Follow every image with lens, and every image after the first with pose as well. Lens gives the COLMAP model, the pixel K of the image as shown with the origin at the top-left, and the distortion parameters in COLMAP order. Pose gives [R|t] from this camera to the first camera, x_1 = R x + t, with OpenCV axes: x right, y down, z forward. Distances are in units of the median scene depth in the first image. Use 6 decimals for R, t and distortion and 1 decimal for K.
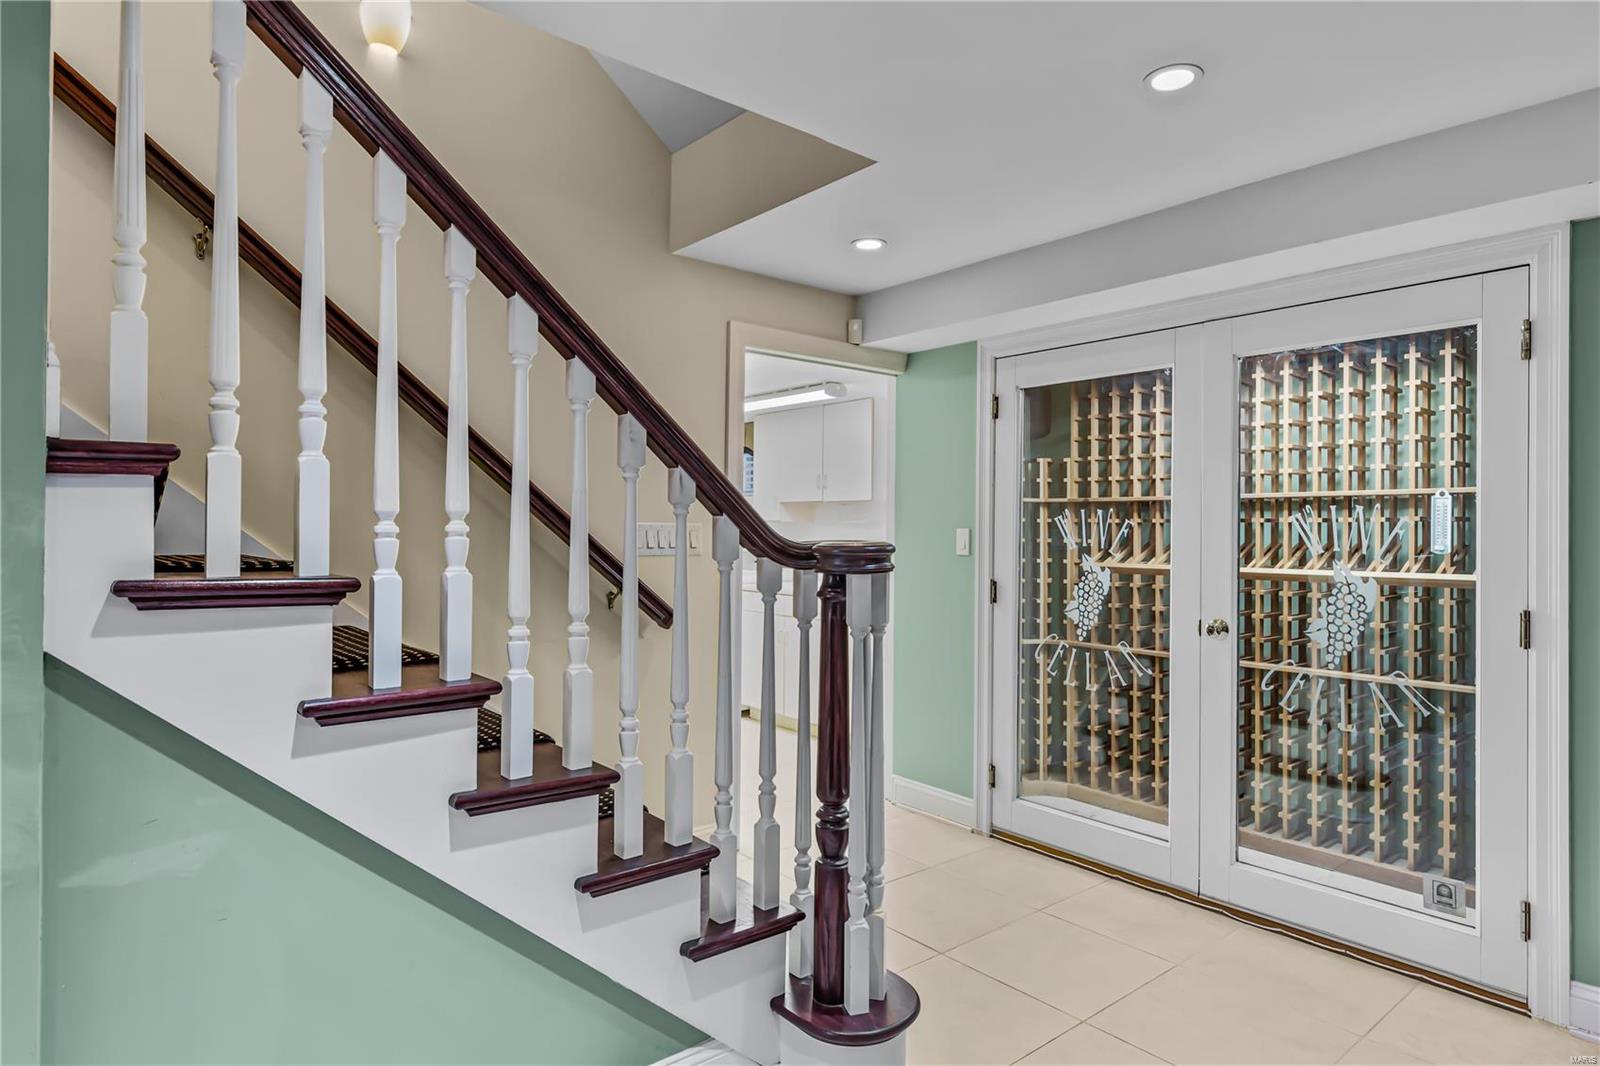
lens RADIAL K [[981.4, 0, 800.0], [0, 981.4, 533.0], [0, 0, 1]] dist [-0.000612, -0.000101]
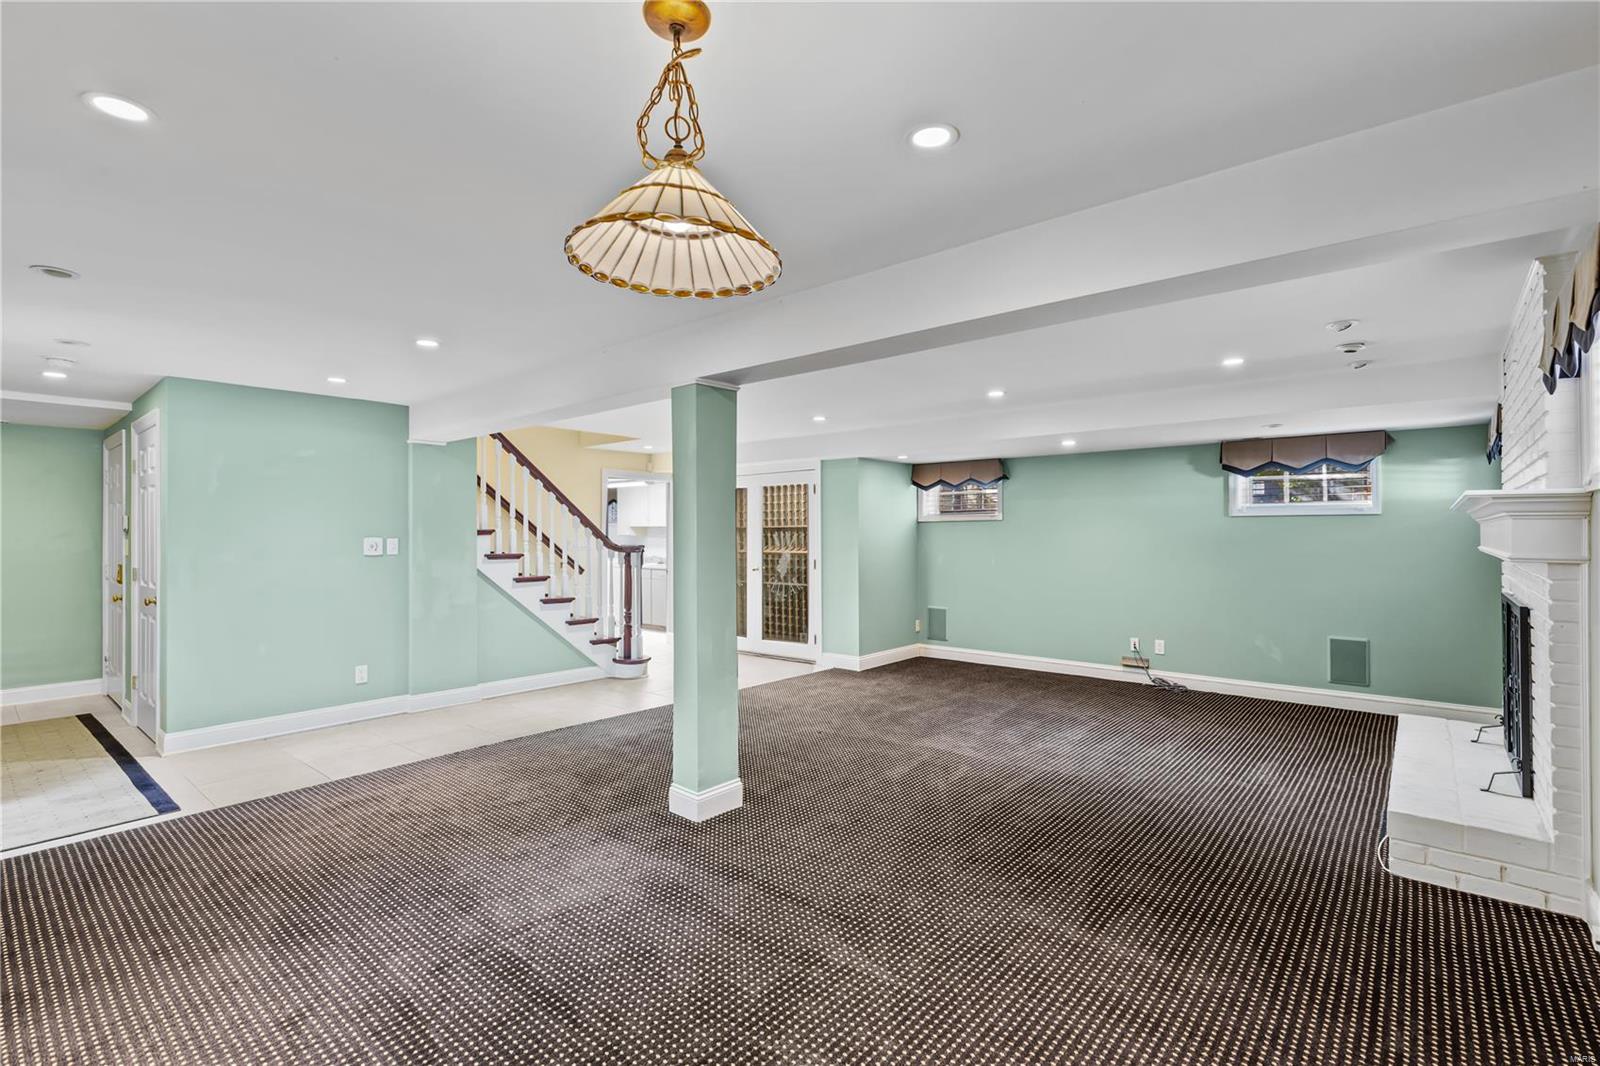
lens RADIAL K [[733.0, 0, 807.0], [0, 733.0, 538.5], [0, 0, 1]] dist [0.001536, 0.000029]
pose [[0.975587, -0.014812, 0.219111, 0.093810], [0.013154, 0.999873, 0.009026, -0.033019], [-0.219217, -0.005924, 0.975658, -2.070978]]
